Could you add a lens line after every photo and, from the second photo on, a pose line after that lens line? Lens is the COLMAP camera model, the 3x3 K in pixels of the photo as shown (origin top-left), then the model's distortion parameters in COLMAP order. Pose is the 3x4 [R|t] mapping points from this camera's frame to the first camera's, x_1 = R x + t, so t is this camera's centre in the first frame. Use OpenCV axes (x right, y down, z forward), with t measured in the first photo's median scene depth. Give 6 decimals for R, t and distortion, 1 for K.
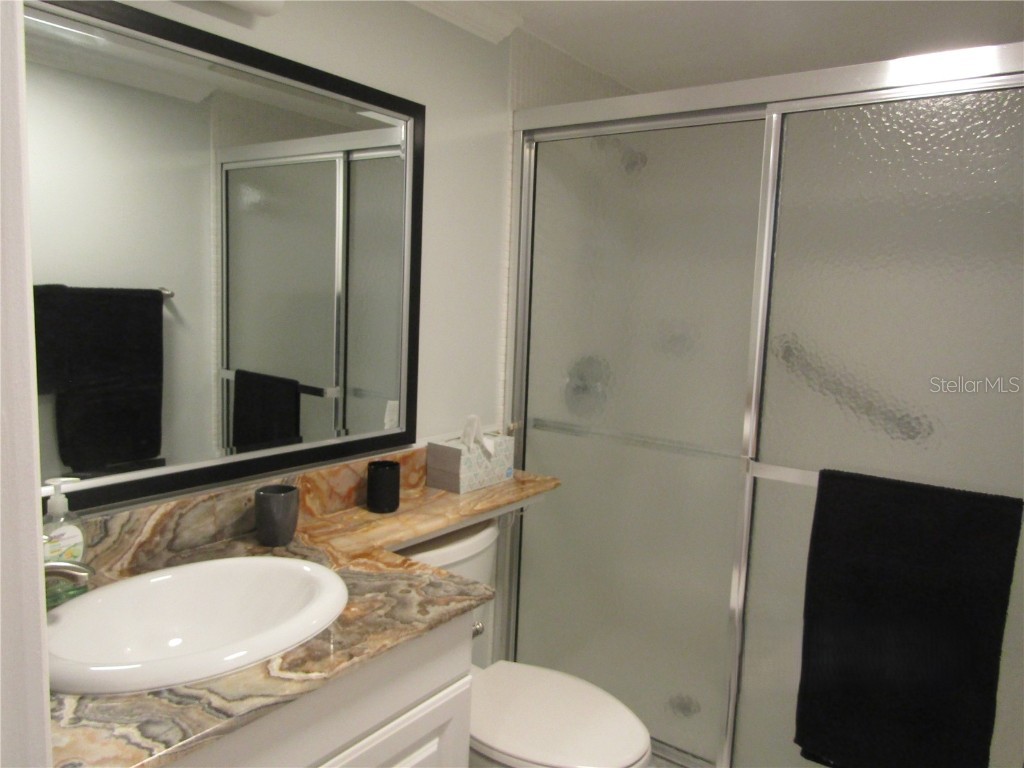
lens RADIAL K [[744.0, 0, 514.0], [0, 744.0, 379.8], [0, 0, 1]] dist [0.047477, 0.000984]
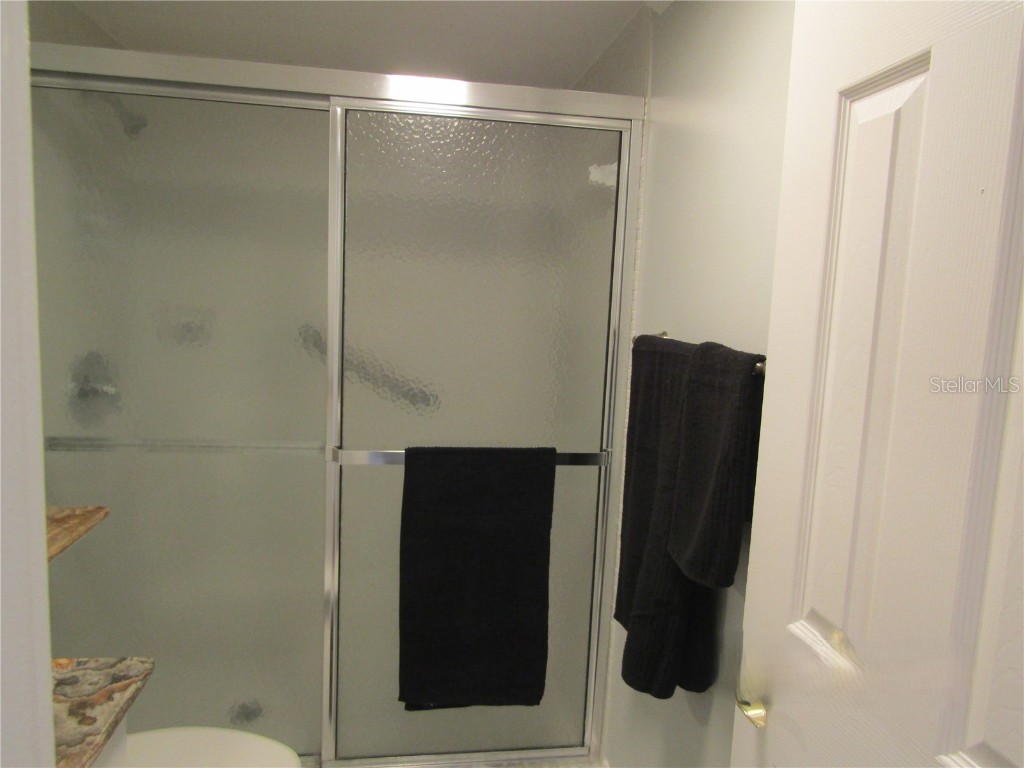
lens RADIAL K [[731.7, 0, 512.0], [0, 731.7, 384.0], [0, 0, 1]] dist [-0.006221, 0.001455]
pose [[0.717727, -0.084908, 0.691128, -0.197827], [0.061917, 0.996388, 0.058111, -0.025226], [-0.693566, 0.001085, 0.720392, 0.129454]]
